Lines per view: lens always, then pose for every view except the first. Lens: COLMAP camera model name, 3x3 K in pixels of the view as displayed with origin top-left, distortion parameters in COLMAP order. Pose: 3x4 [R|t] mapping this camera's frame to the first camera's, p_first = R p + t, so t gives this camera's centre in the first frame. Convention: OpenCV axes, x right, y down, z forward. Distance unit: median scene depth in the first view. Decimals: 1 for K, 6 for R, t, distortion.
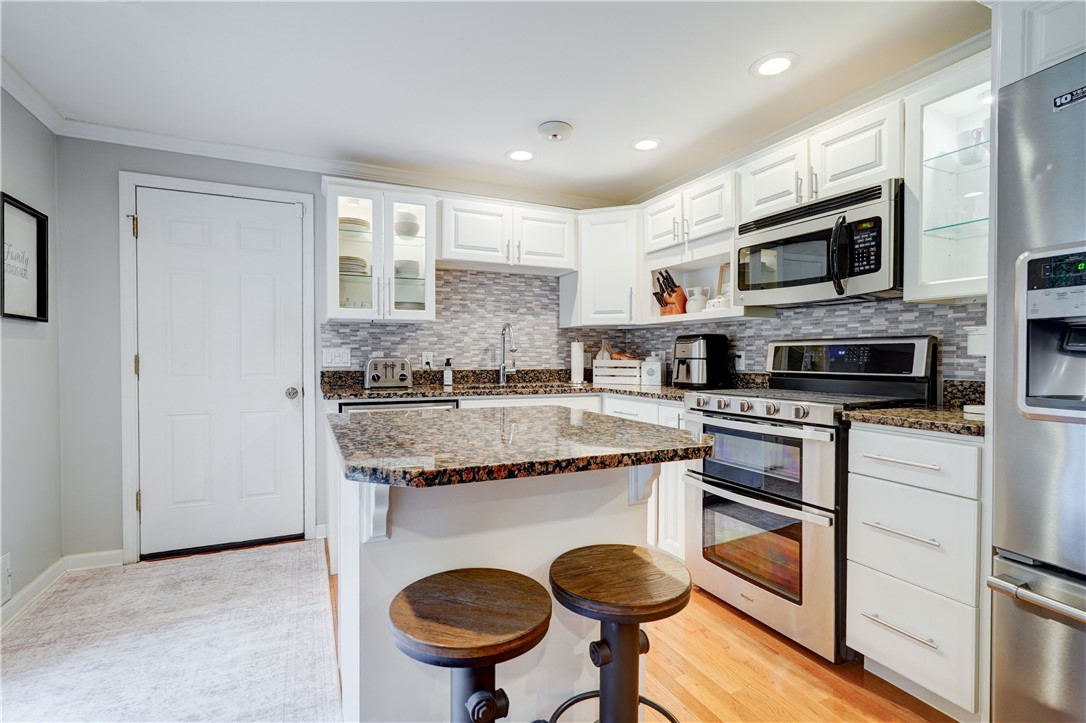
lens RADIAL K [[504.7, 0, 543.0], [0, 504.7, 361.5], [0, 0, 1]] dist [-0.016693, -0.000178]
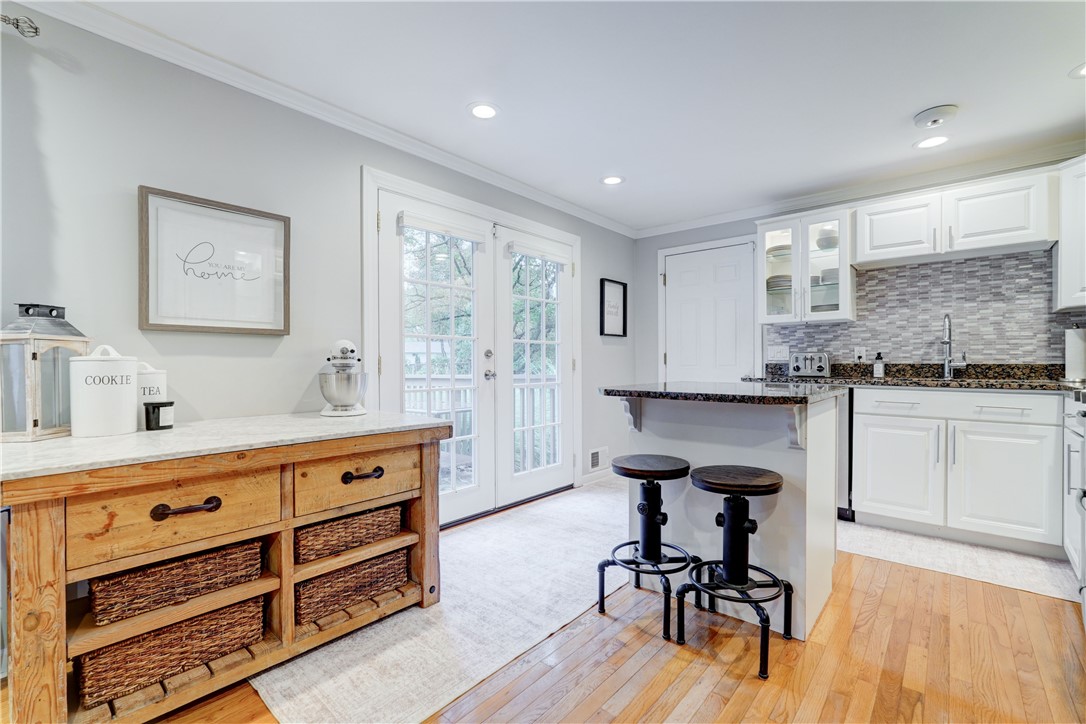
lens RADIAL K [[490.0, 0, 542.9], [0, 490.0, 357.5], [0, 0, 1]] dist [-0.001820, 0.000098]
pose [[0.402823, -0.012361, -0.915194, 0.485267], [-0.008301, 0.999818, -0.017158, 0.028815], [0.915240, 0.014509, 0.402647, -0.062995]]
